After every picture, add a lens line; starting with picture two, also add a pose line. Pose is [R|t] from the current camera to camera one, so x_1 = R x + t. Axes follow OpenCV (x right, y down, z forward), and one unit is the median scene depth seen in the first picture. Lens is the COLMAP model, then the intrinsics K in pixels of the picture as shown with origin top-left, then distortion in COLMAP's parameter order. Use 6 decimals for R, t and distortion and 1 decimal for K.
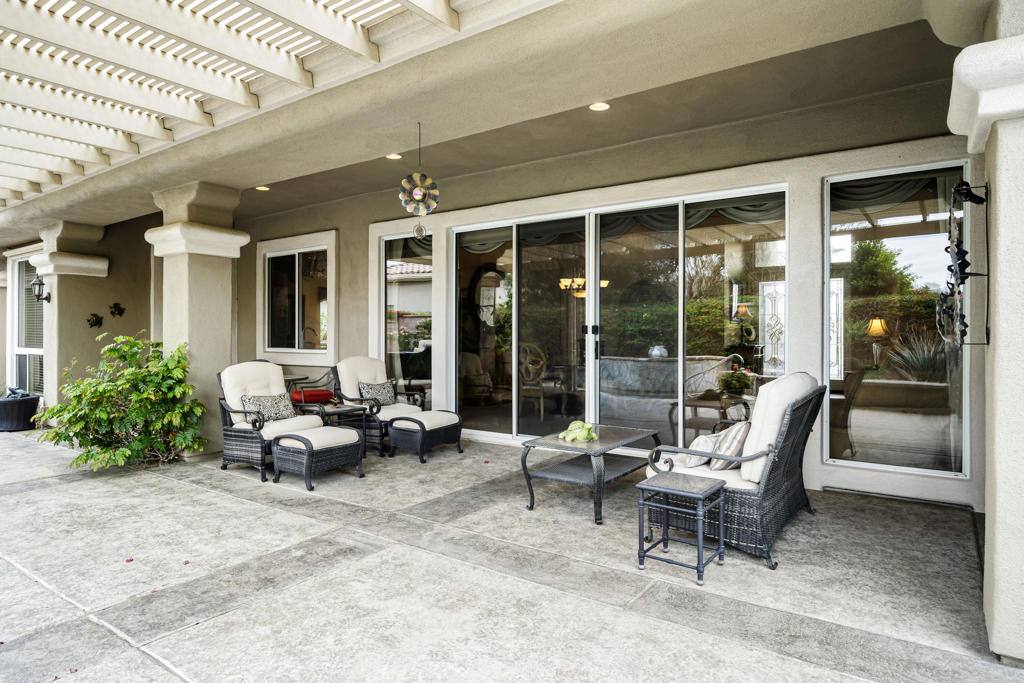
lens RADIAL K [[596.1, 0, 513.3], [0, 596.1, 333.4], [0, 0, 1]] dist [0.000125, 0.000818]
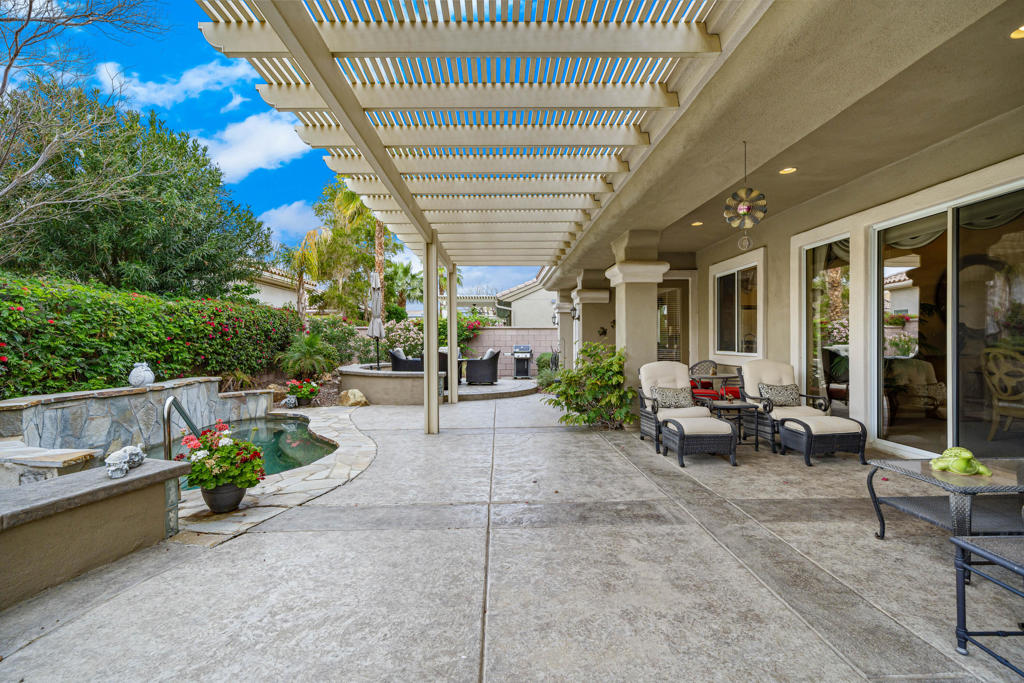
lens RADIAL K [[477.4, 0, 510.7], [0, 477.4, 343.4], [0, 0, 1]] dist [-0.001457, 0.001379]
pose [[0.594105, 0.000843, -0.804387, 0.229305], [0.006463, 0.999962, 0.005821, 0.000617], [0.804361, -0.008656, 0.594077, 0.124785]]
